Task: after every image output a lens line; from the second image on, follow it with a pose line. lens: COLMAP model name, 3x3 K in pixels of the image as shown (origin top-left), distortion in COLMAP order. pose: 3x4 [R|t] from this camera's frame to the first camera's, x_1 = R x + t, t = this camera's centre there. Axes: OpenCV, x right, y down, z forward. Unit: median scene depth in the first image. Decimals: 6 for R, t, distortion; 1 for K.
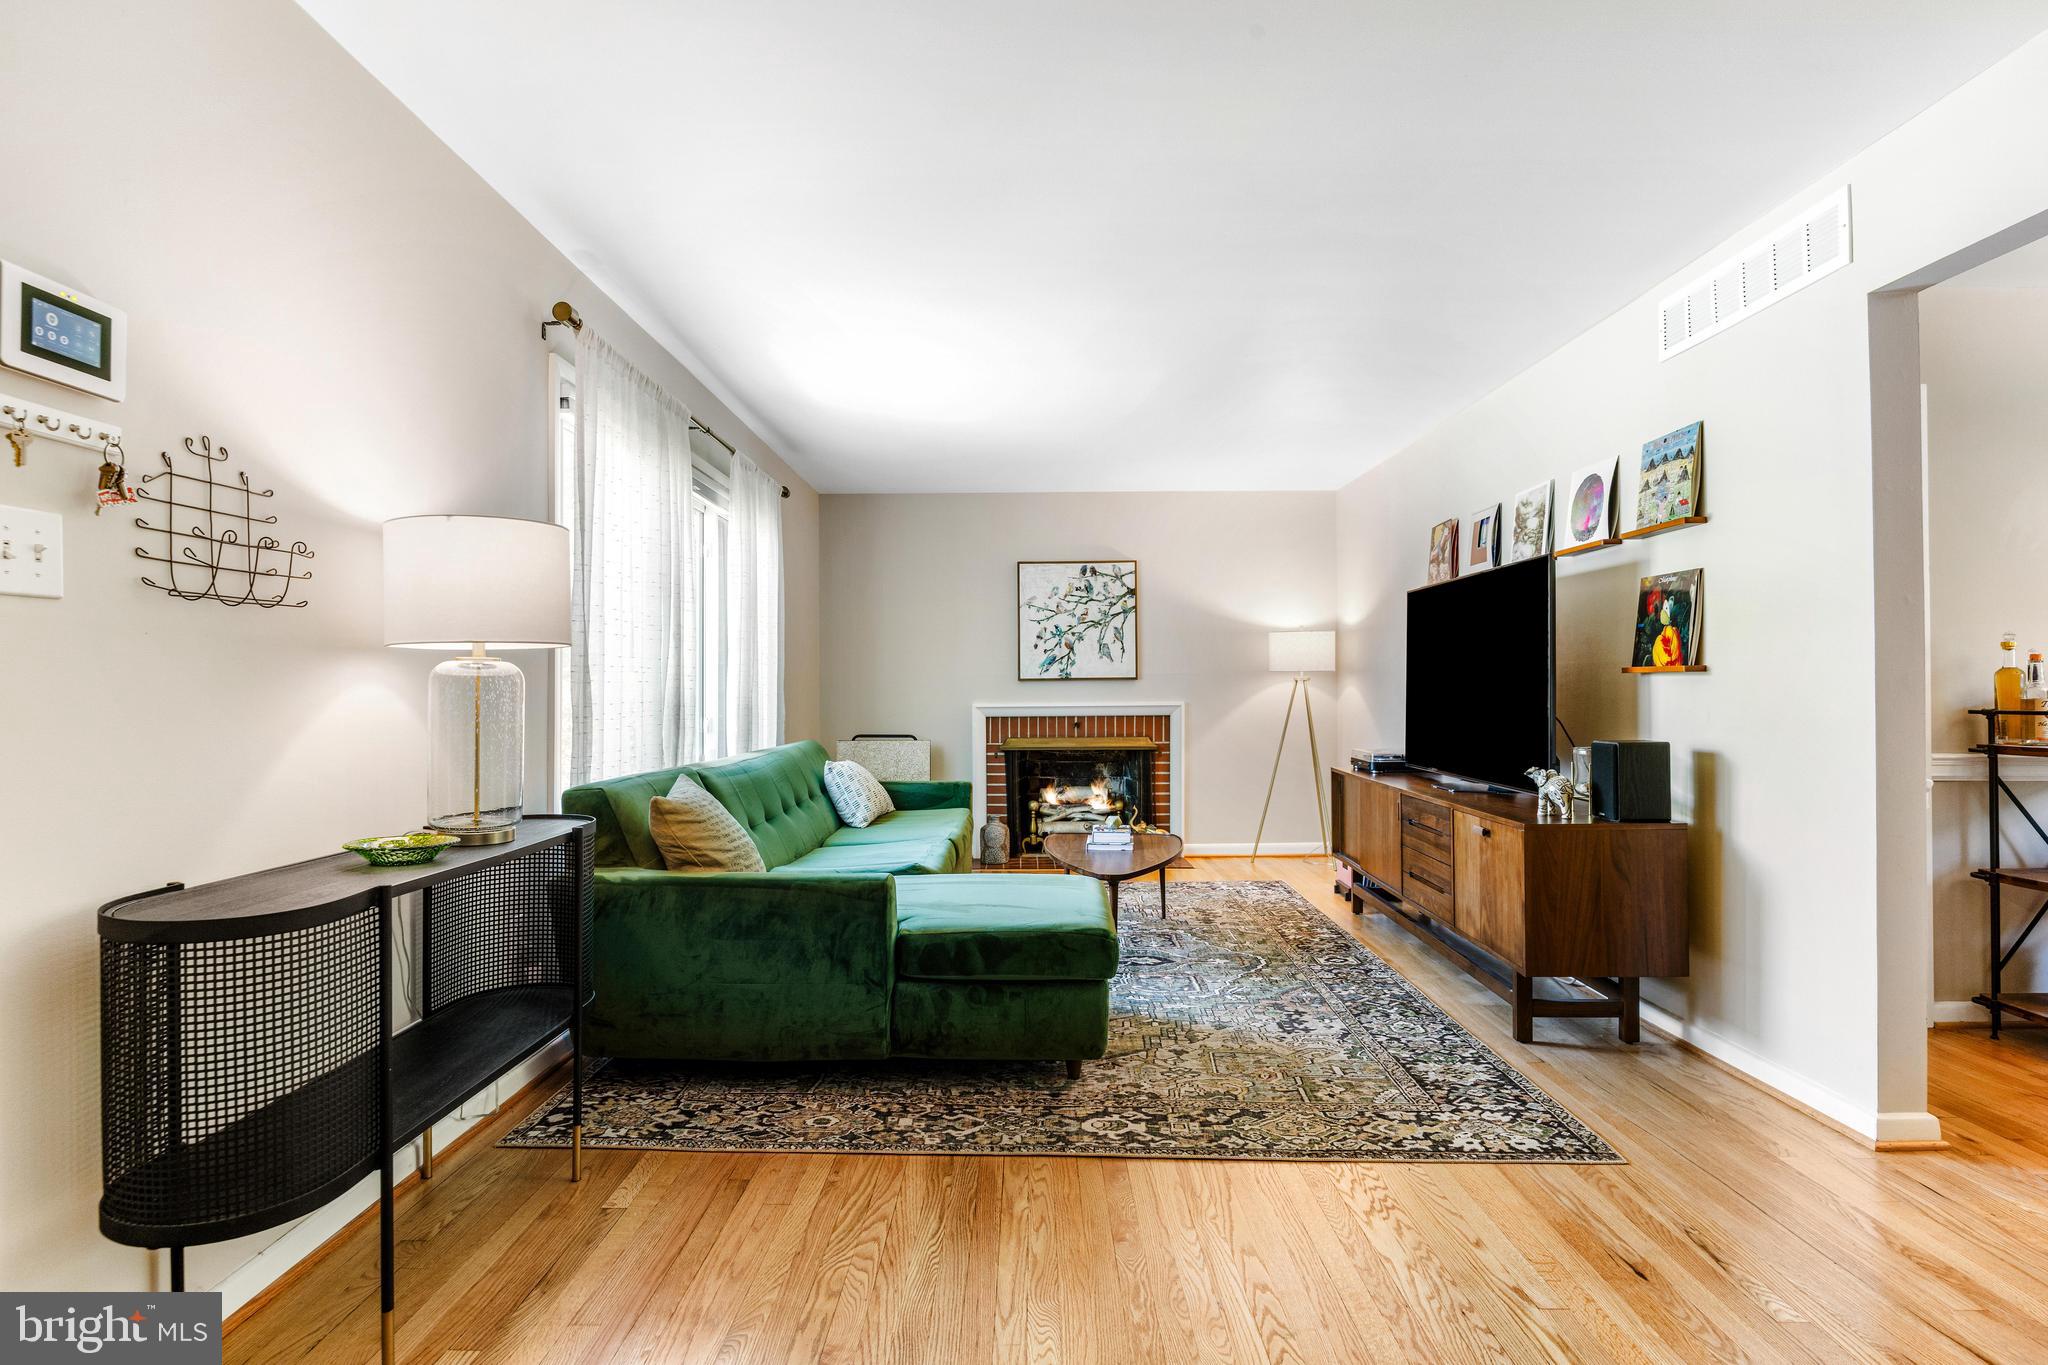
lens RADIAL K [[1037.2, 0, 1010.1], [0, 1037.2, 685.3], [0, 0, 1]] dist [-0.008800, 0.000006]
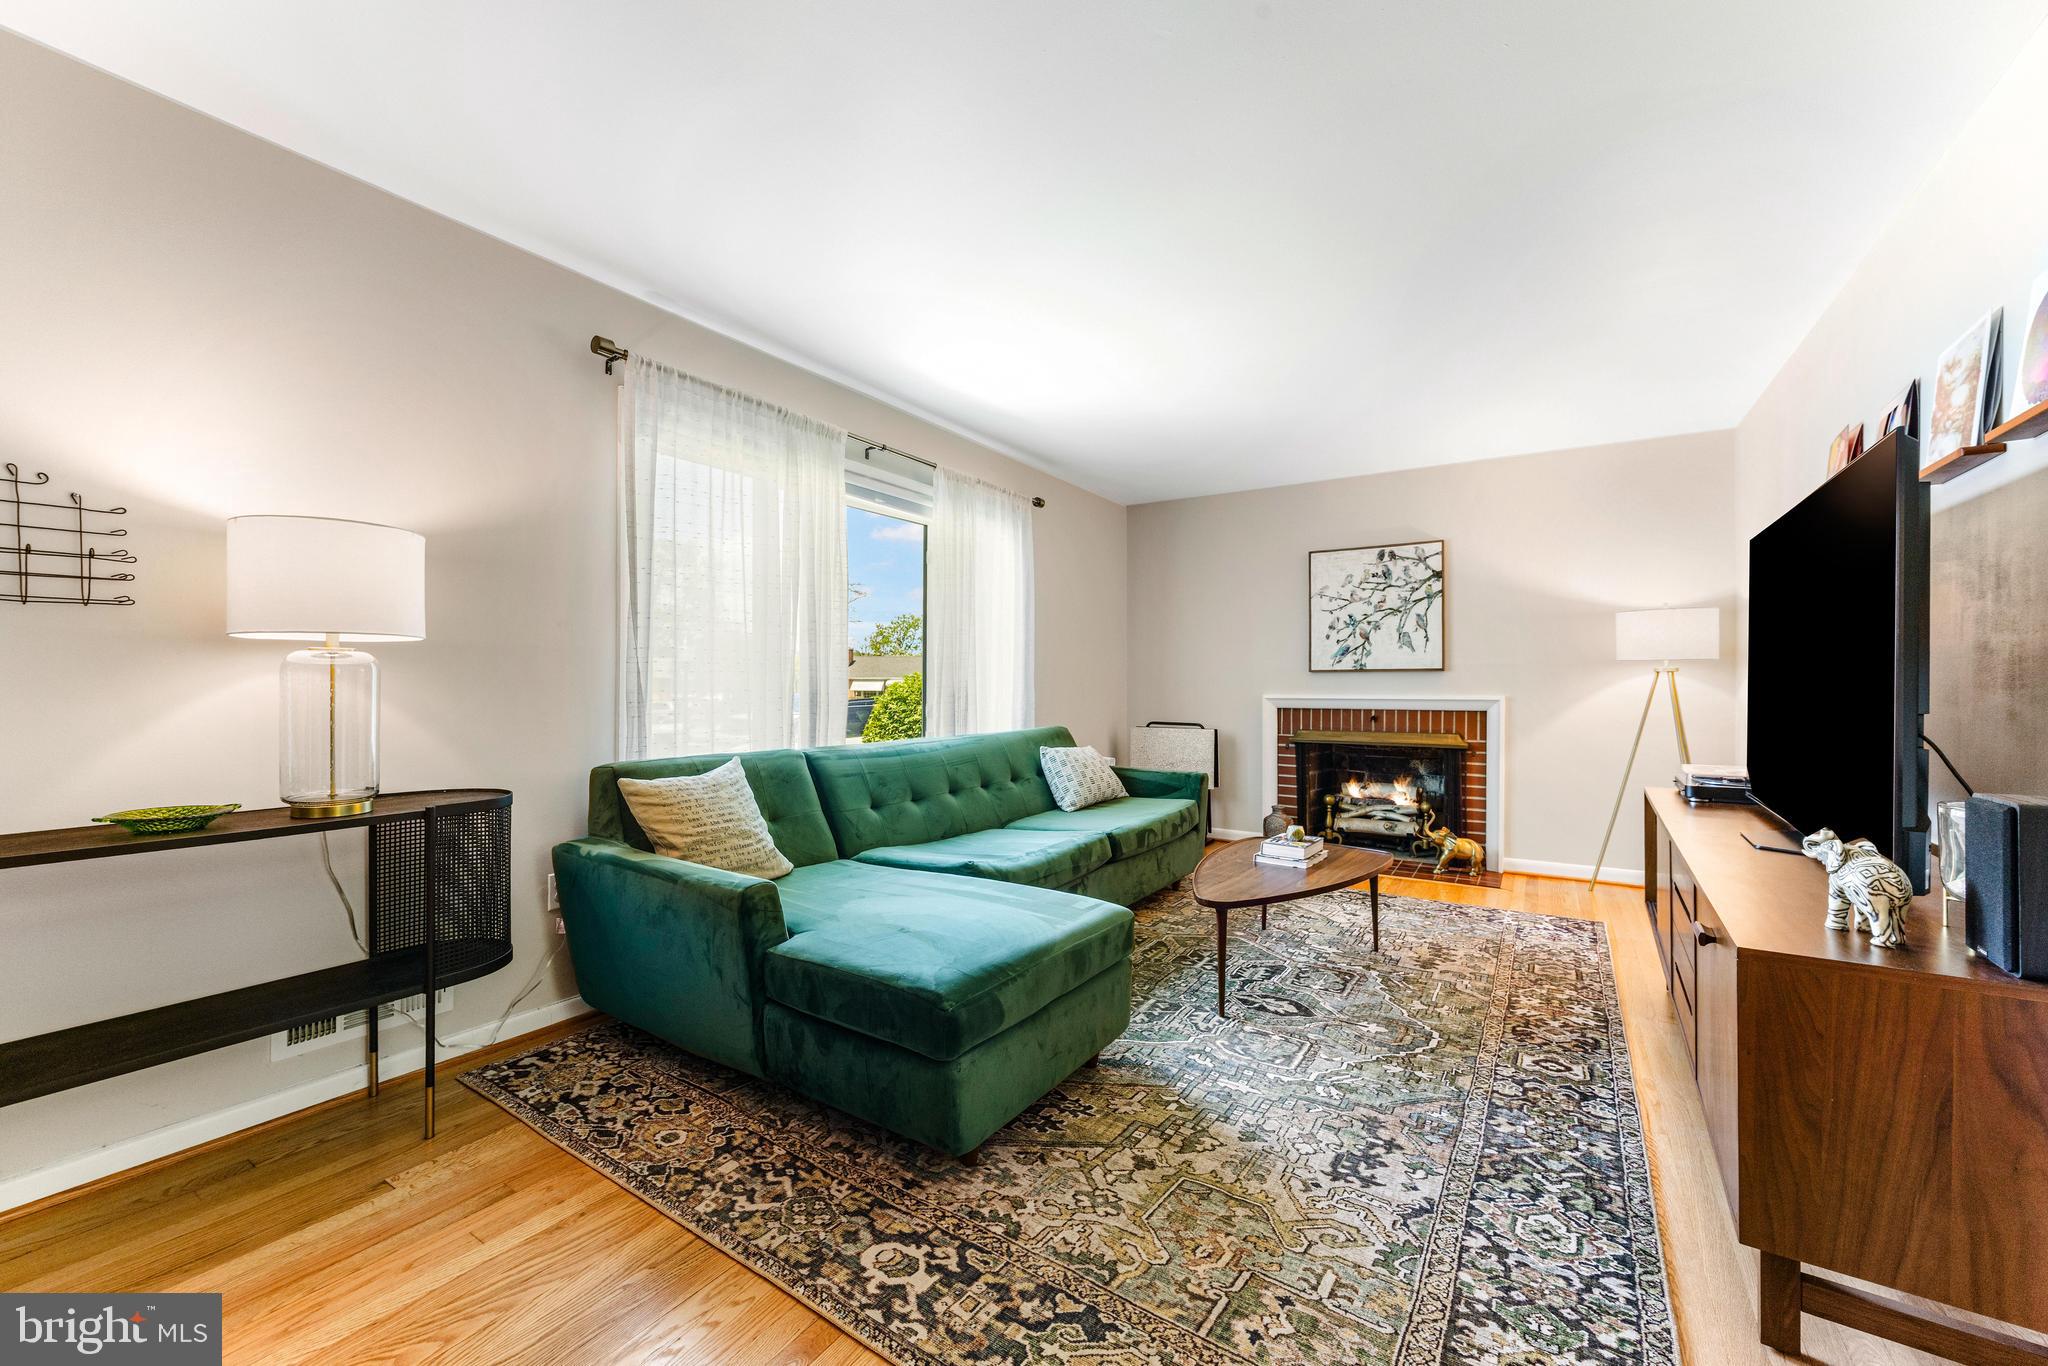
lens RADIAL K [[794.1, 0, 1038.8], [0, 794.1, 678.3], [0, 0, 1]] dist [-0.002553, 0.000526]
pose [[0.848873, 0.003702, -0.528585, 0.256005], [-0.002979, 0.999993, 0.002220, 0.000713], [0.528589, -0.000310, 0.848878, 0.300577]]
